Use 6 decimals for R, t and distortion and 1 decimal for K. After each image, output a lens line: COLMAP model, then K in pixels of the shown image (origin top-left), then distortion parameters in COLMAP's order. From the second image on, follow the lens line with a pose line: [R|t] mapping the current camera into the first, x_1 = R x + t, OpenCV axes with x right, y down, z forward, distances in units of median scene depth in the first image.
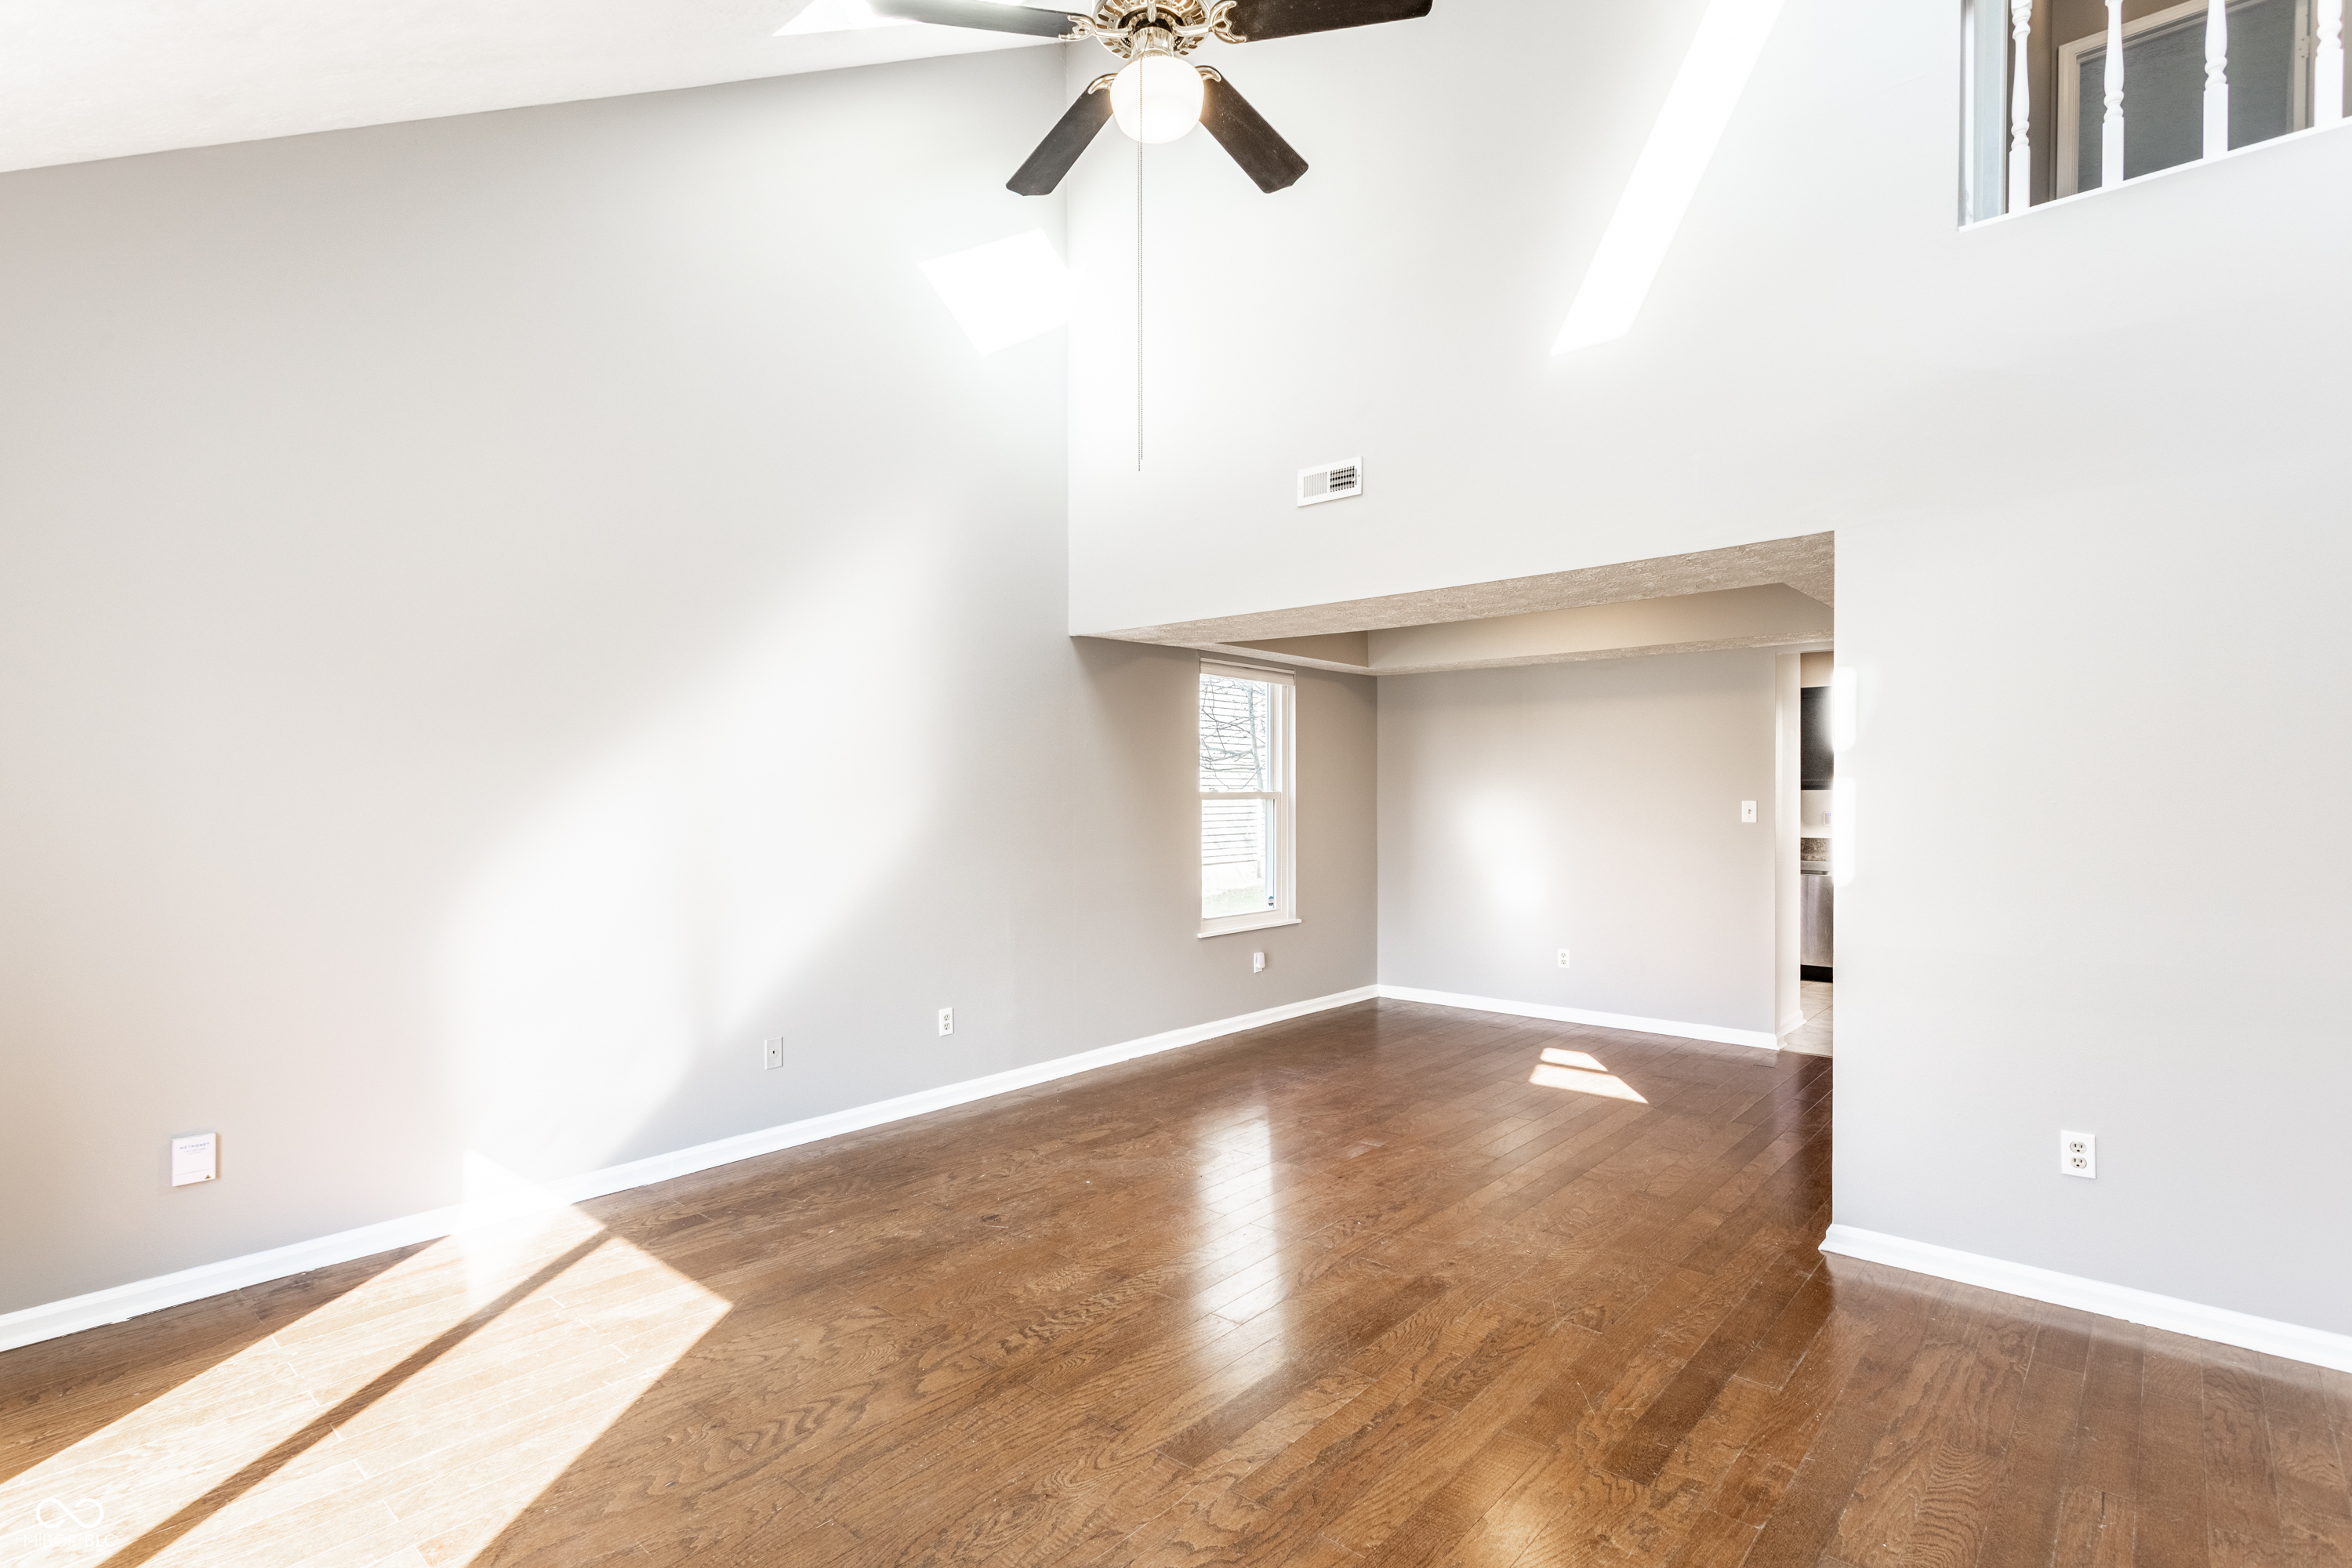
lens RADIAL K [[1159.6, 0, 1162.0], [0, 1159.6, 804.2], [0, 0, 1]] dist [-0.003544, -0.000389]
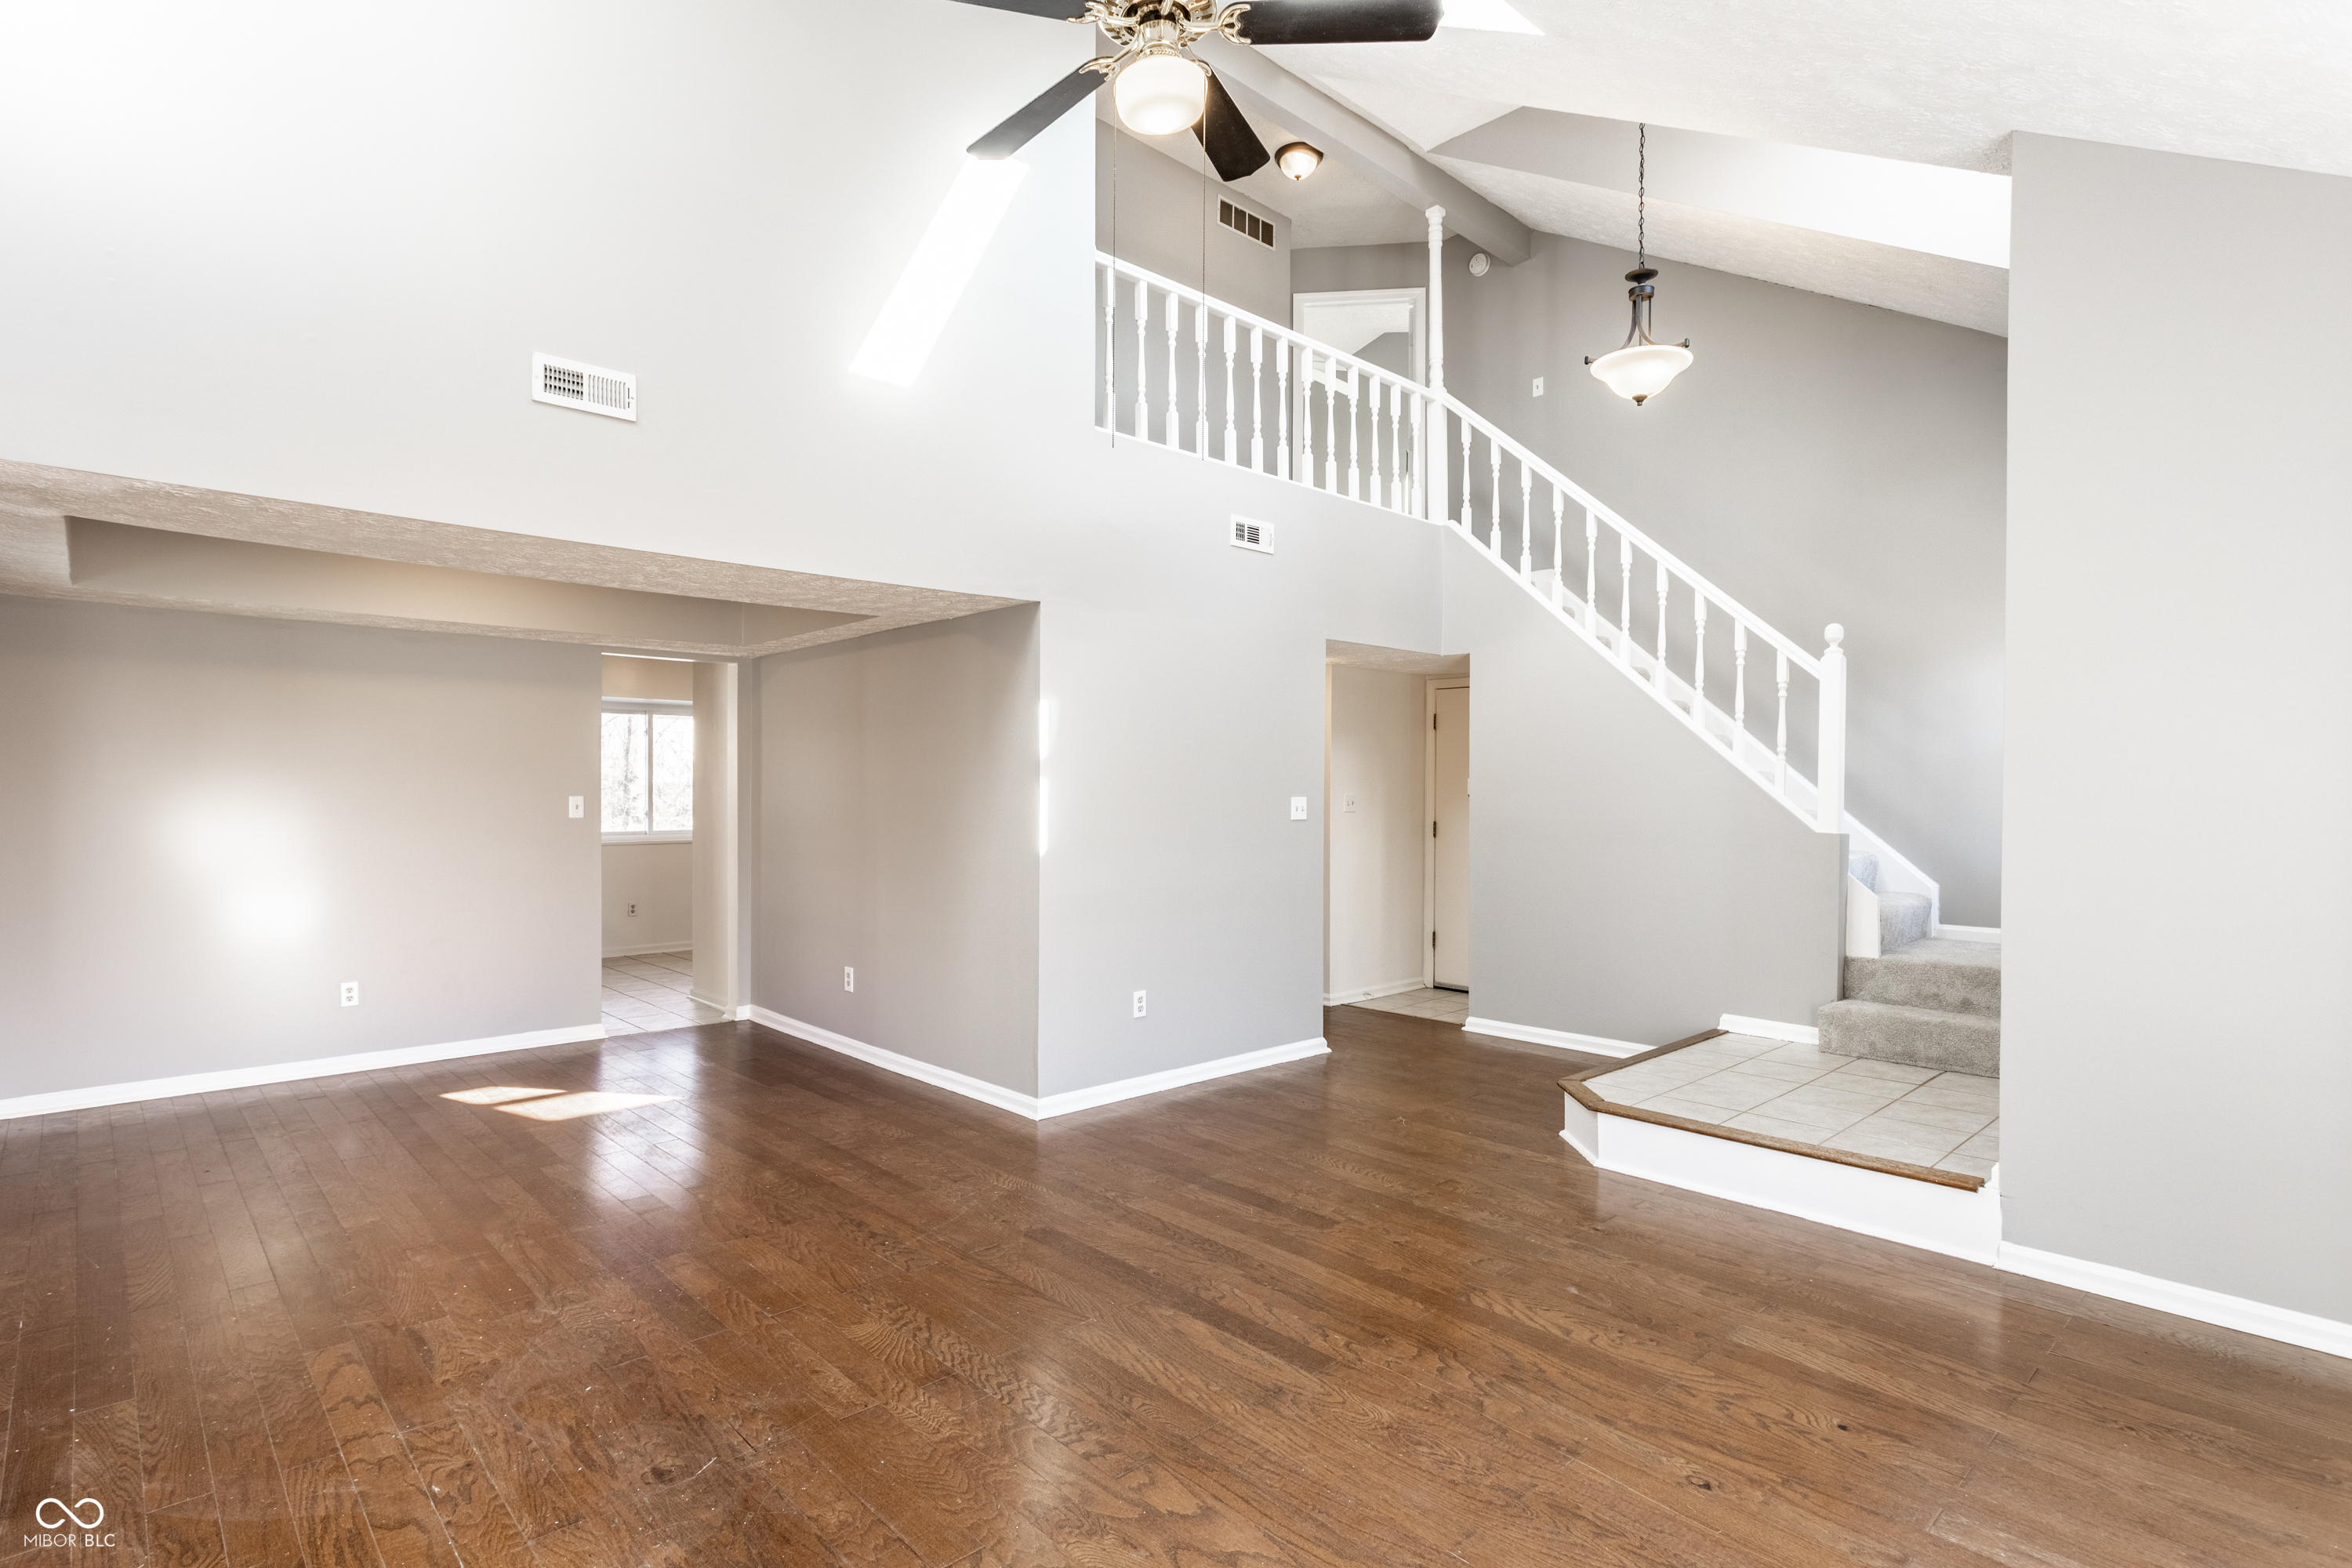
lens RADIAL K [[1159.6, 0, 1162.0], [0, 1159.6, 804.2], [0, 0, 1]] dist [-0.003544, -0.000389]
pose [[0.084763, -0.009568, 0.996355, -0.950920], [0.004501, 0.999947, 0.009219, -0.006349], [-0.996391, 0.003703, 0.084802, 0.877883]]
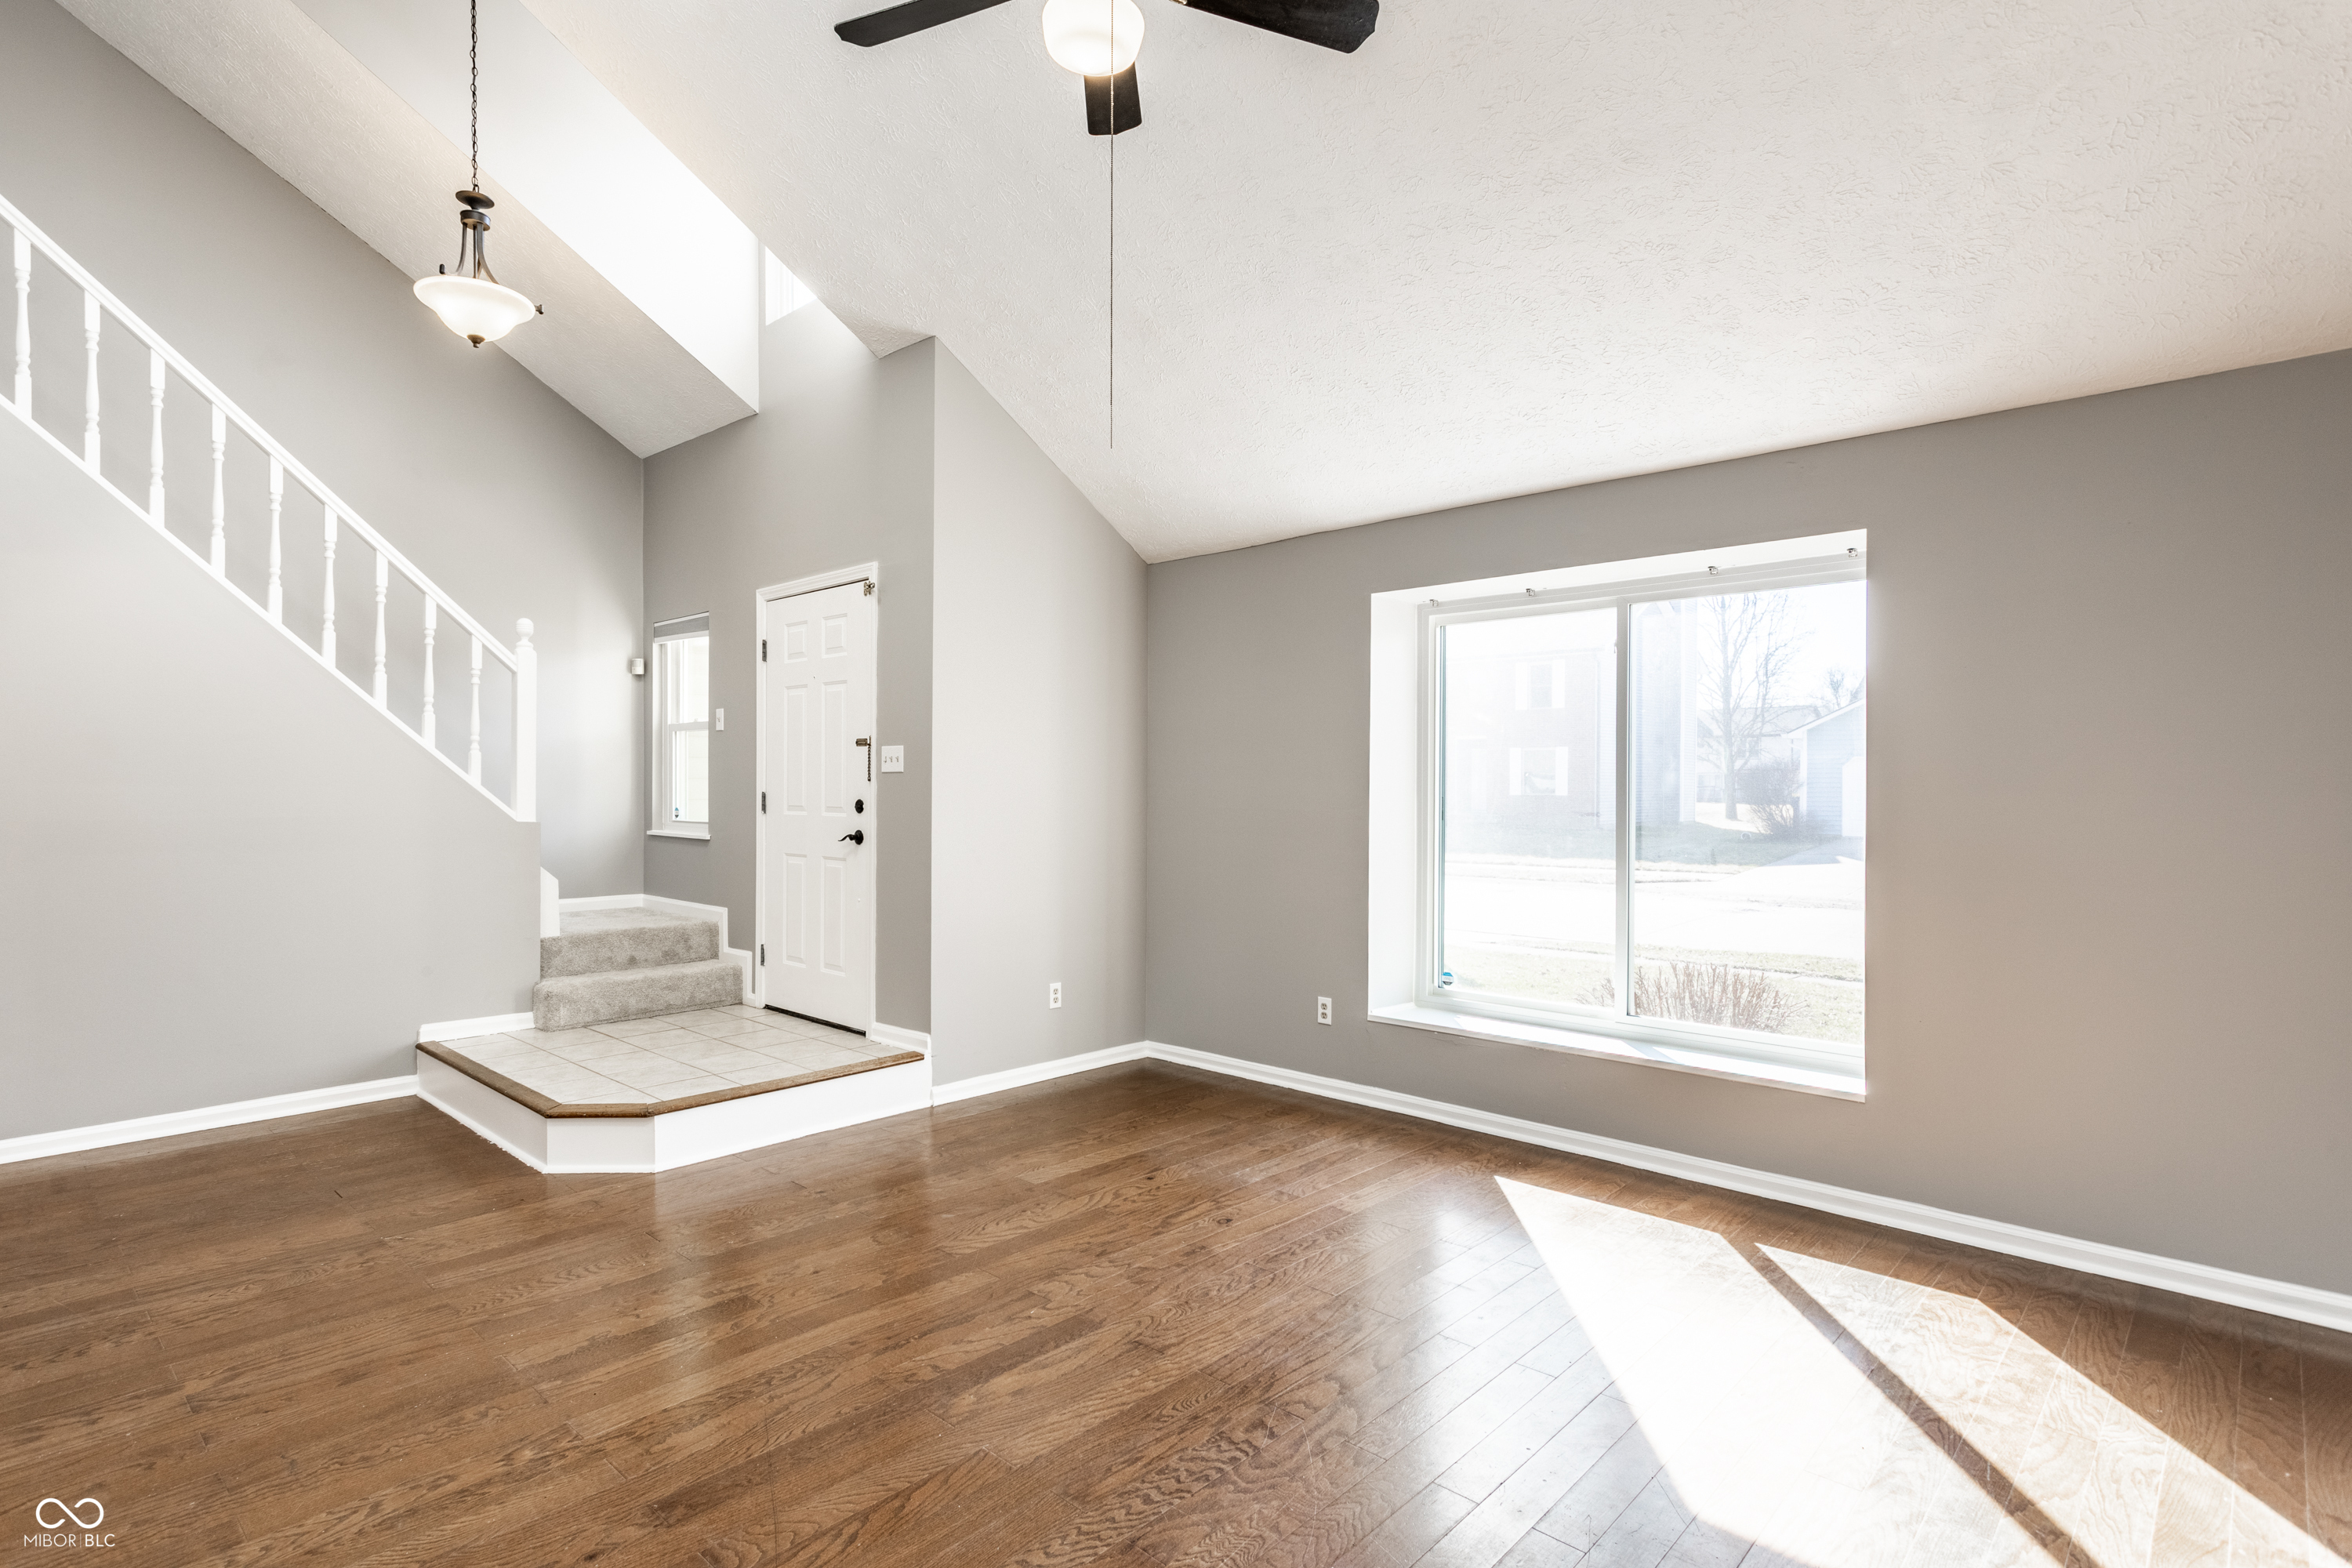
lens RADIAL K [[1155.8, 0, 1121.8], [0, 1155.8, 793.2], [0, 0, 1]] dist [-0.000398, -0.000010]
pose [[-0.999161, -0.000081, 0.040943, -0.061695], [0.000626, 0.999851, 0.017269, -0.016867], [-0.040938, 0.017280, -0.999012, 1.838292]]
